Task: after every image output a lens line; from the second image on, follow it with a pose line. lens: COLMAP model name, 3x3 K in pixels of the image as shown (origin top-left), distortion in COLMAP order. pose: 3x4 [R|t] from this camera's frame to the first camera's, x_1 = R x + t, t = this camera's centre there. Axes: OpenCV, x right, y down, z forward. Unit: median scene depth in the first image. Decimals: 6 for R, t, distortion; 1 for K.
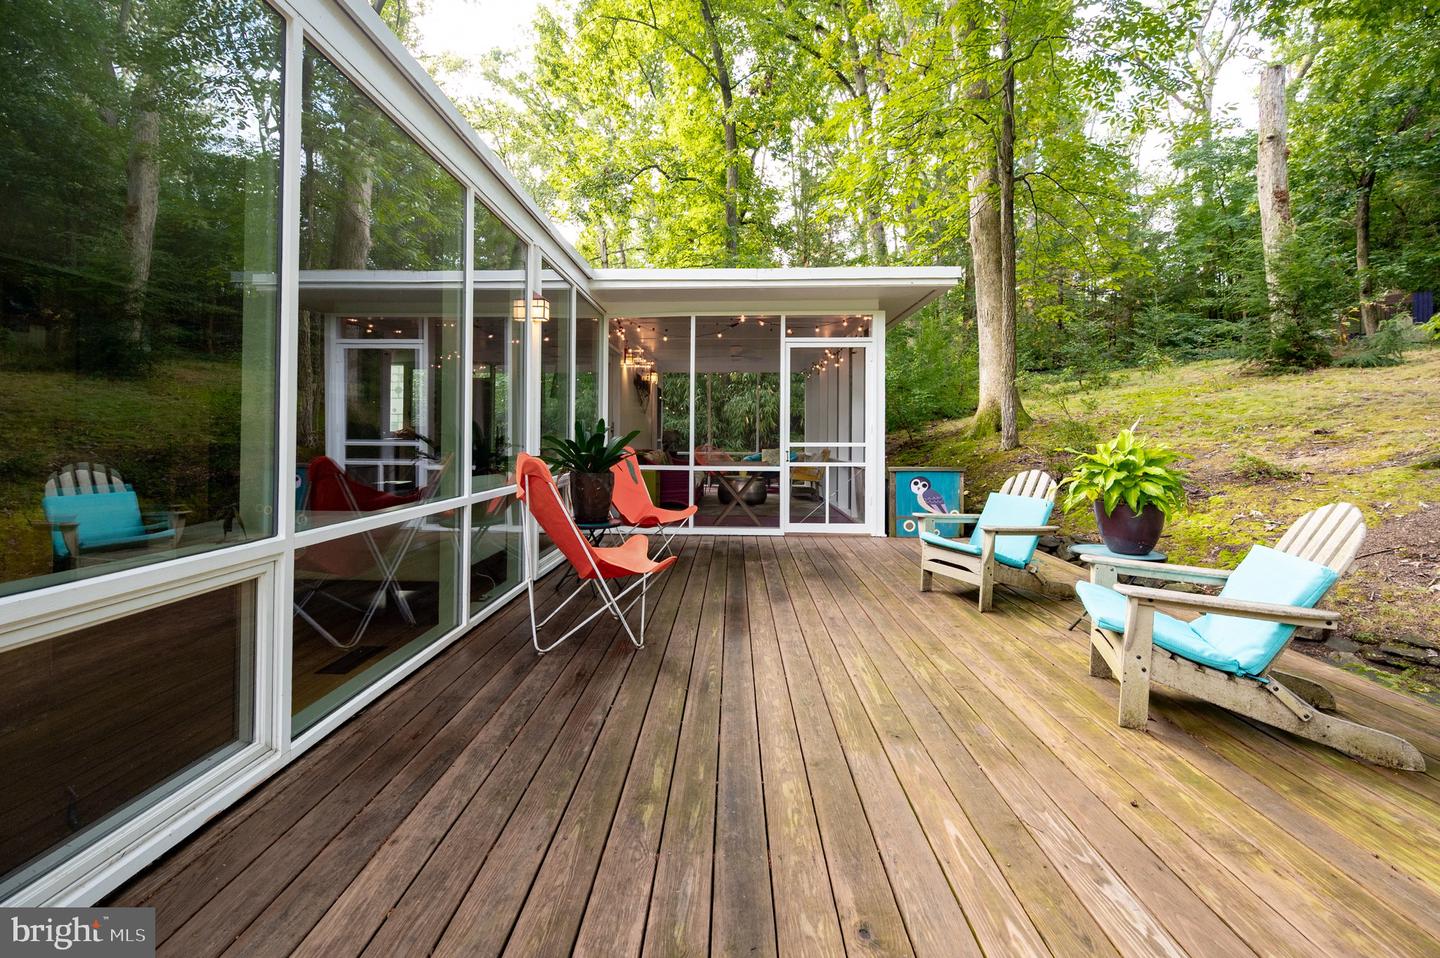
lens RADIAL K [[578.4, 0, 712.8], [0, 578.4, 431.3], [0, 0, 1]] dist [-0.000114, 0.000208]
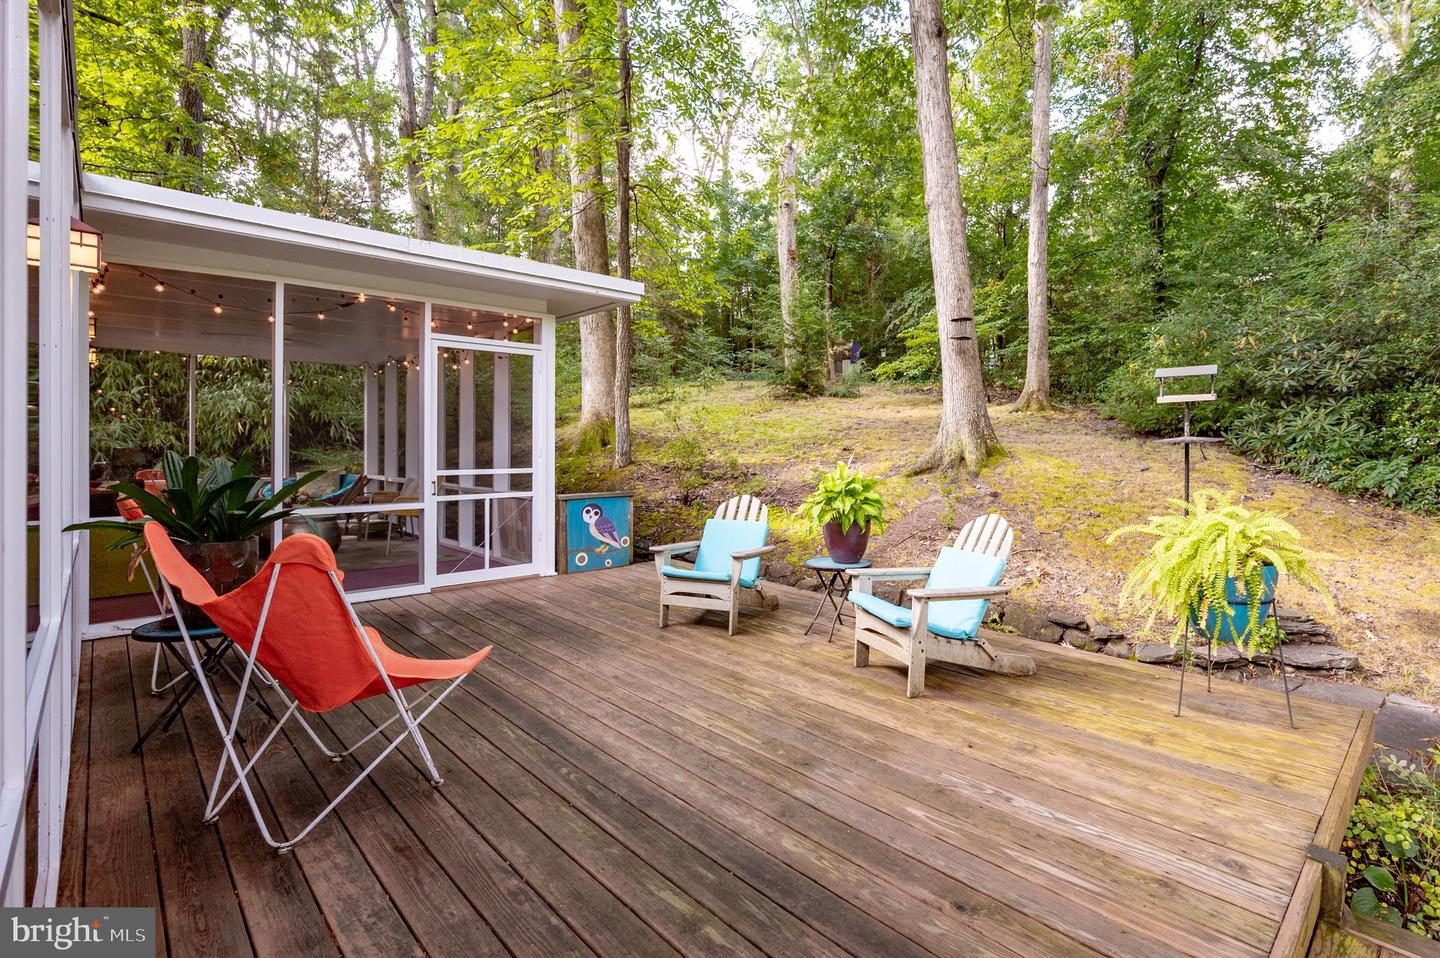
lens RADIAL K [[674.9, 0, 766.4], [0, 674.9, 455.1], [0, 0, 1]] dist [-0.000622, -0.000304]
pose [[0.690562, -0.014529, 0.723127, -0.477722], [-0.005622, 0.999660, 0.025453, -0.058748], [-0.723251, -0.021642, 0.690246, 0.151203]]
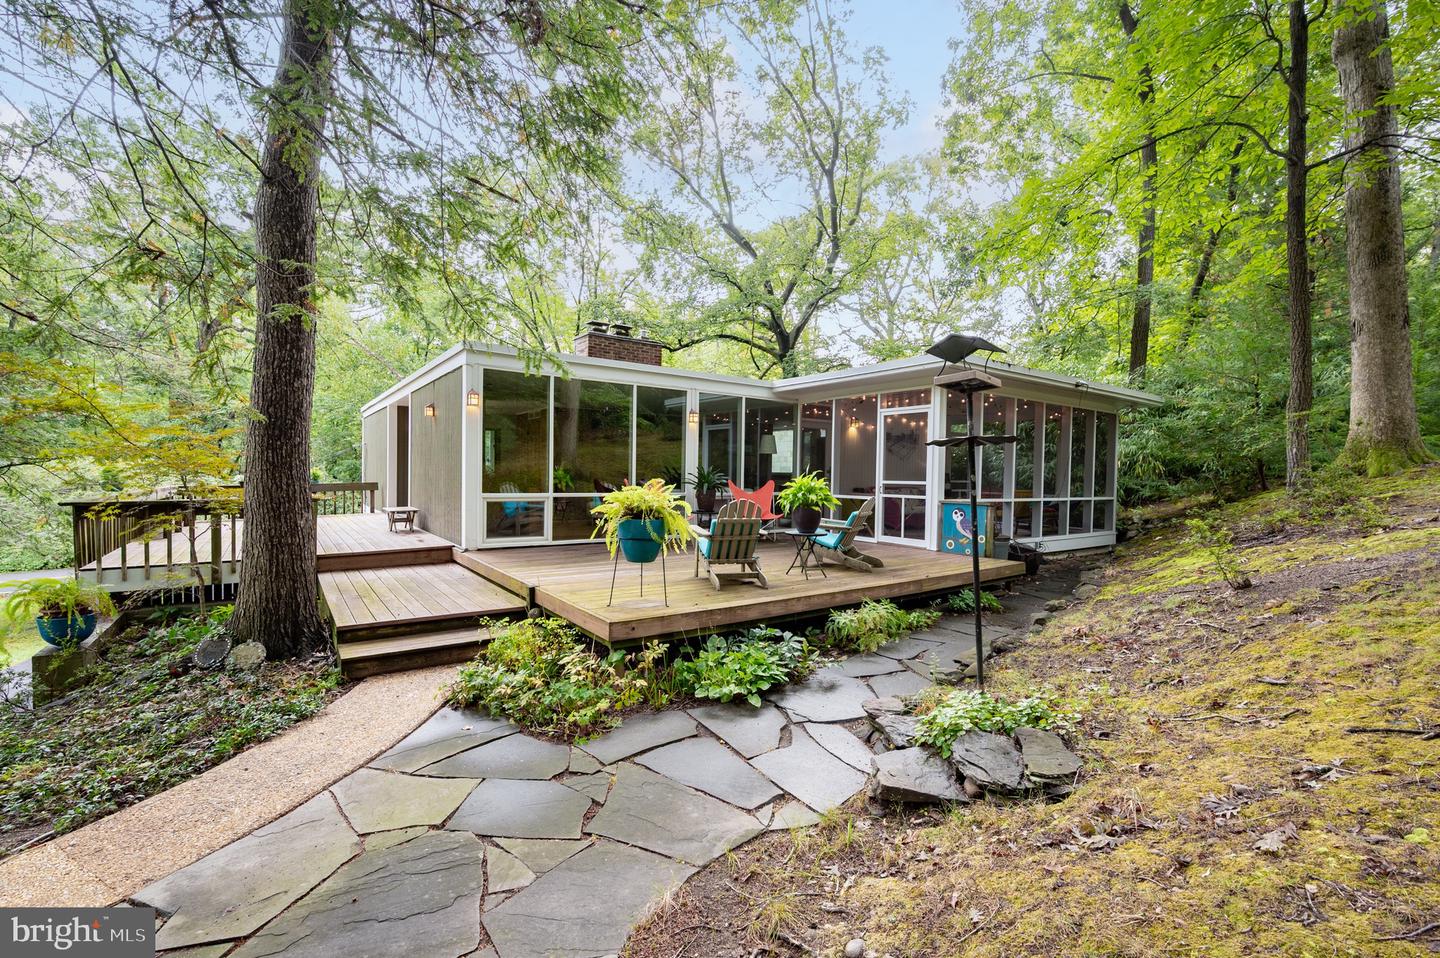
lens RADIAL K [[637.0, 0, 721.3], [0, 637.0, 479.4], [0, 0, 1]] dist [0.003872, 0.000223]
pose [[0.601732, 0.010445, -0.798630, 2.590868], [-0.000705, 0.999921, 0.012546, -0.008064], [0.798698, -0.006986, 0.601692, -0.653039]]
